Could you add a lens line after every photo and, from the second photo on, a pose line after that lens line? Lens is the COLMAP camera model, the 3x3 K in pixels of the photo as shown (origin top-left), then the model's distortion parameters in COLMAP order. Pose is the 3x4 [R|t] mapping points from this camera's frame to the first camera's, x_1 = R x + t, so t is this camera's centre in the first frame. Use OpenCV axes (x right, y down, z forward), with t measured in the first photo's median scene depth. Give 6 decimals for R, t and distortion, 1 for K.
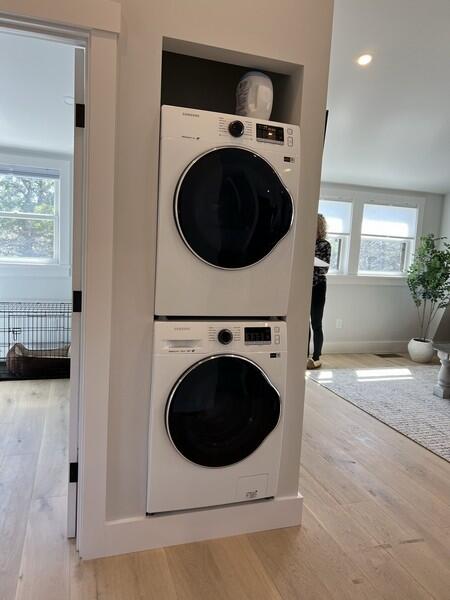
lens RADIAL K [[447.3, 0, 225.0], [0, 447.3, 300.0], [0, 0, 1]] dist [0.002907, -0.006826]
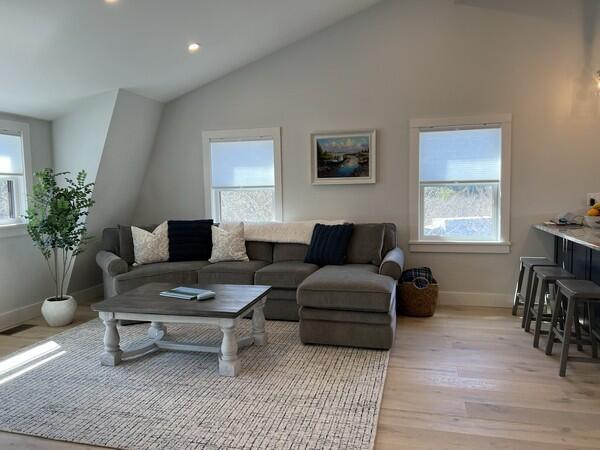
lens RADIAL K [[447.3, 0, 300.0], [0, 447.3, 225.0], [0, 0, 1]] dist [0.002907, -0.006826]
pose [[0.526299, -0.133317, 0.839783, 0.005755], [0.147009, 0.987026, 0.064560, -0.031429], [-0.837495, 0.089477, 0.539070, 0.188976]]
